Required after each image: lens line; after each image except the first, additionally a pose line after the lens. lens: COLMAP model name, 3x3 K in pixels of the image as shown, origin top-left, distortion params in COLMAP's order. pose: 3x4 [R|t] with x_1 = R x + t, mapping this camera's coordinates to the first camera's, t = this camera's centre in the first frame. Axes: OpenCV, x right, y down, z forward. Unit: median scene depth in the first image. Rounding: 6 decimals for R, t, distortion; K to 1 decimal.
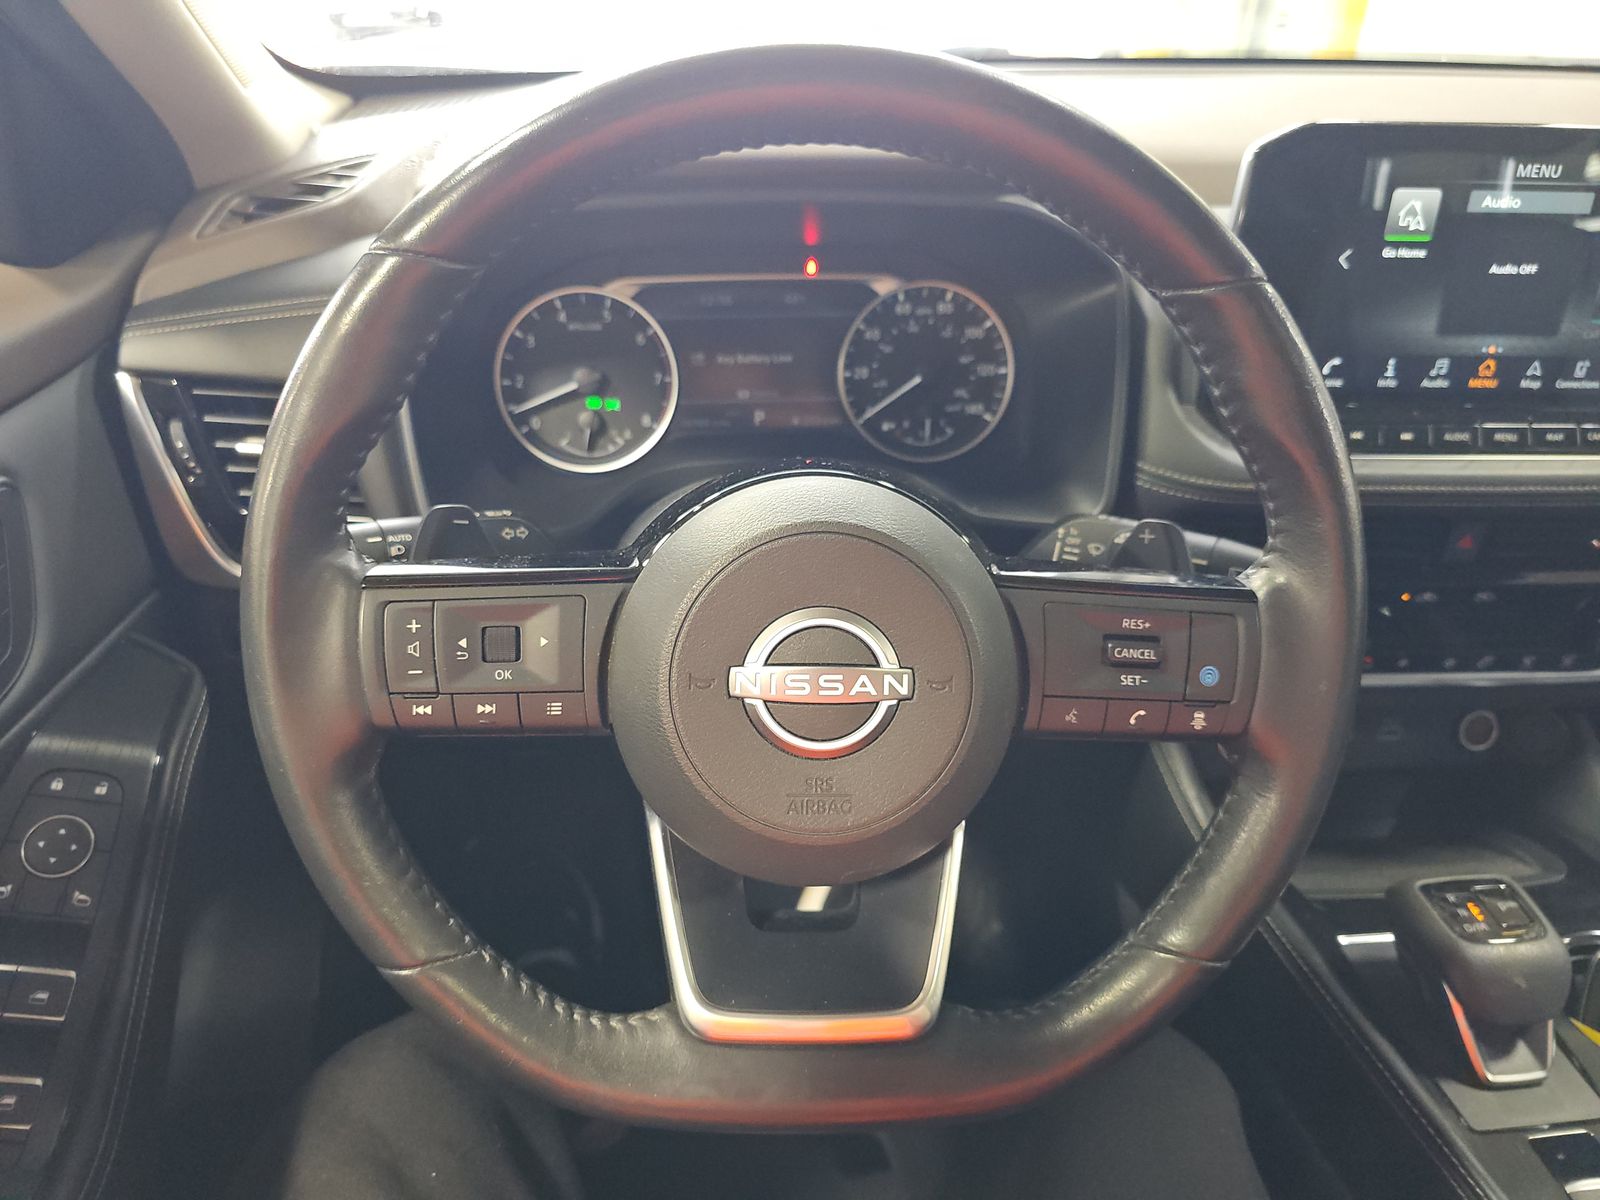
lens RADIAL K [[1036.7, 0, 800.0], [0, 1036.7, 600.0], [0, 0, 1]] dist [0.023963, -0.049078]
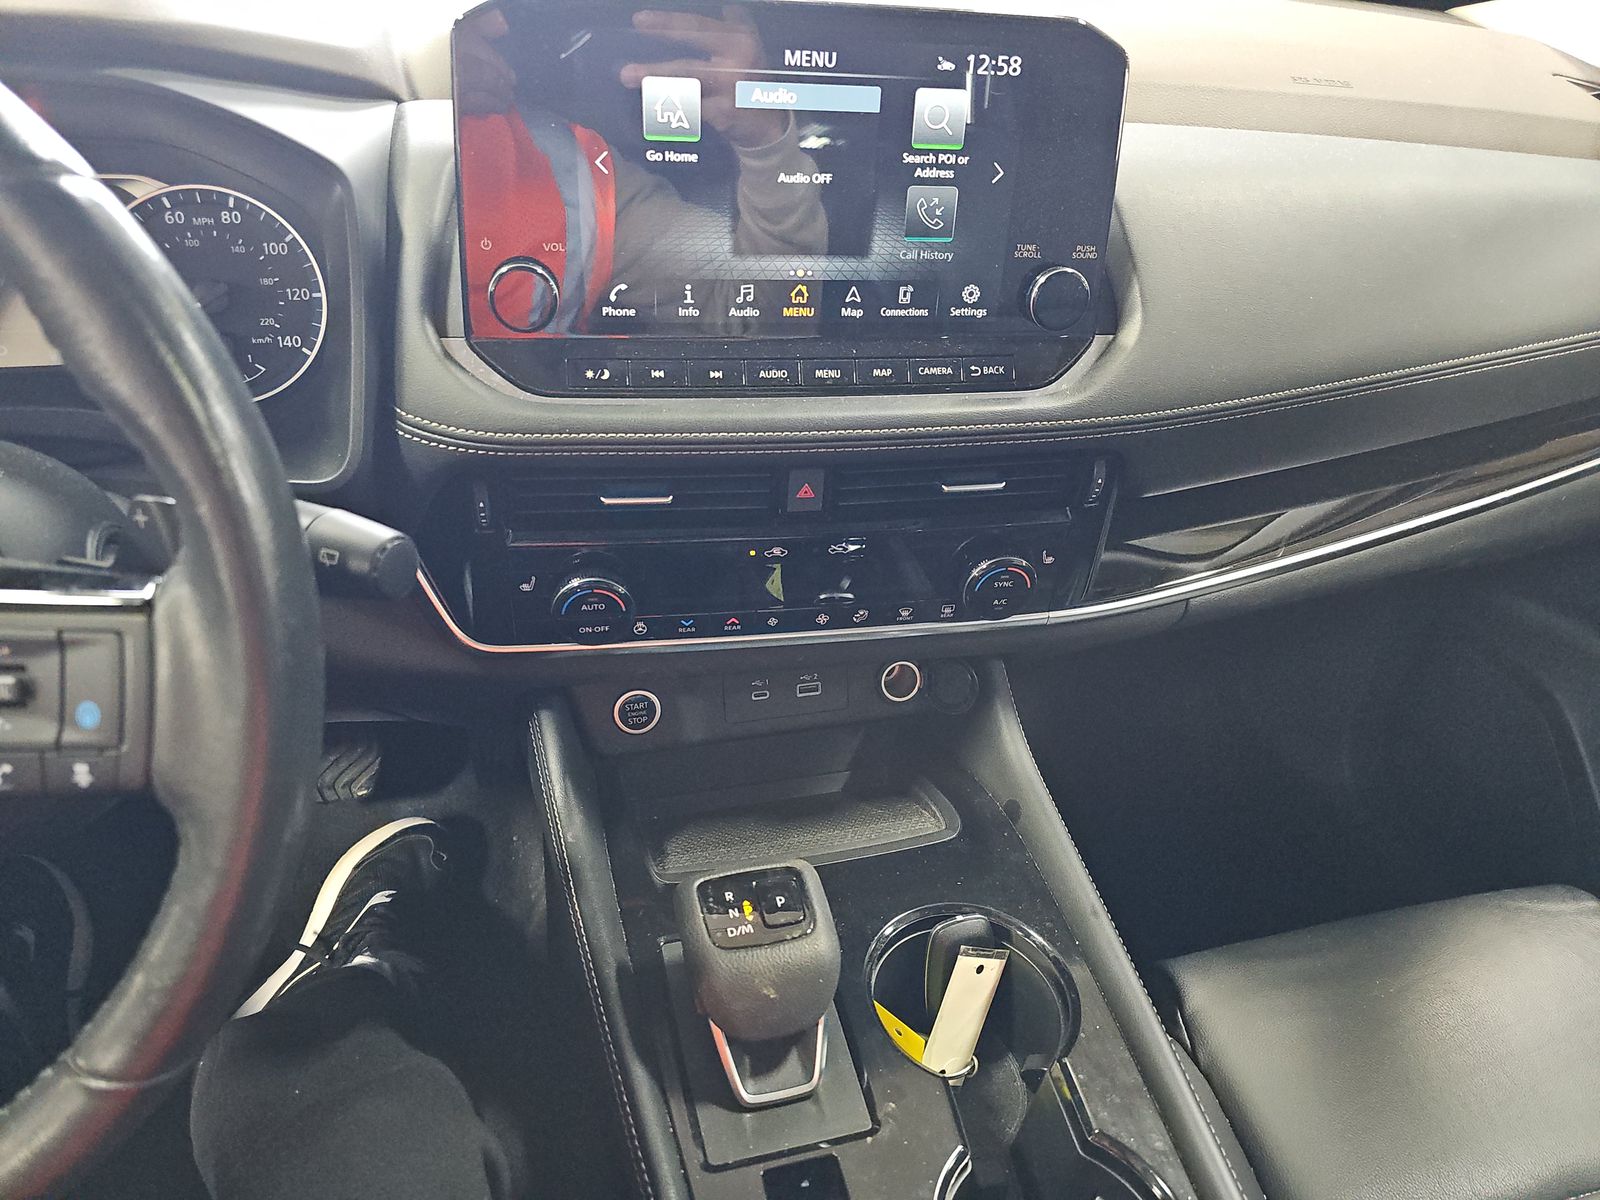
lens RADIAL K [[1036.7, 0, 800.0], [0, 1036.7, 600.0], [0, 0, 1]] dist [0.023963, -0.049078]
pose [[0.981233, -0.050501, 0.186097, 0.485150], [0.037440, 0.996626, 0.073046, -0.028363], [-0.189158, -0.064707, 0.979812, 0.114124]]
